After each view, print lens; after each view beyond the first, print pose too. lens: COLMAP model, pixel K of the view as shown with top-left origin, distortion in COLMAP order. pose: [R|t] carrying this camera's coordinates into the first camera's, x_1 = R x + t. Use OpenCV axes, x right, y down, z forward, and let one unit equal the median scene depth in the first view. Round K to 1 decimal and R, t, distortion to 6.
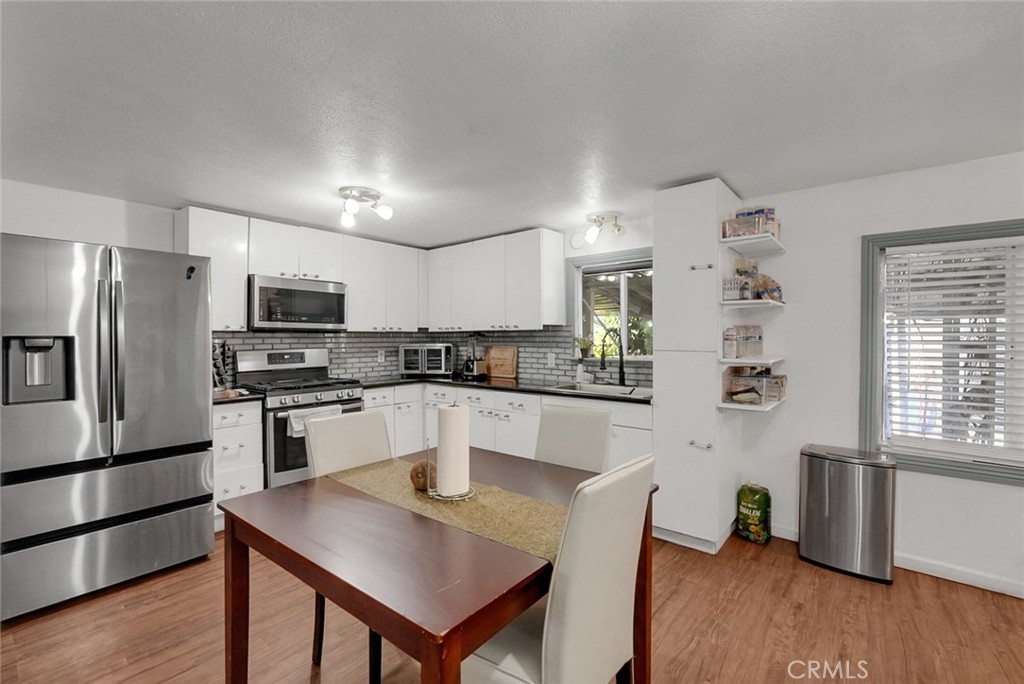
lens RADIAL K [[449.3, 0, 510.5], [0, 449.3, 343.2], [0, 0, 1]] dist [-0.000896, 0.000232]
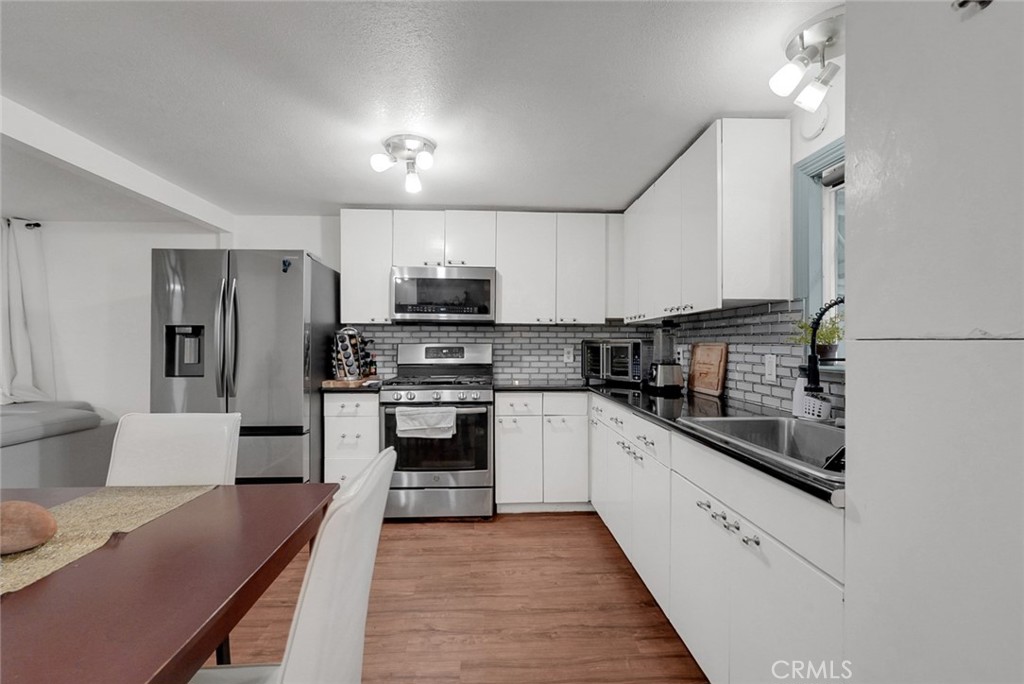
lens RADIAL K [[449.3, 0, 510.5], [0, 449.3, 343.2], [0, 0, 1]] dist [-0.000896, 0.000232]
pose [[0.678392, 0.004949, -0.734683, 0.269571], [-0.013699, 0.999889, -0.005914, 0.015668], [0.734572, 0.014076, 0.678384, 0.417327]]
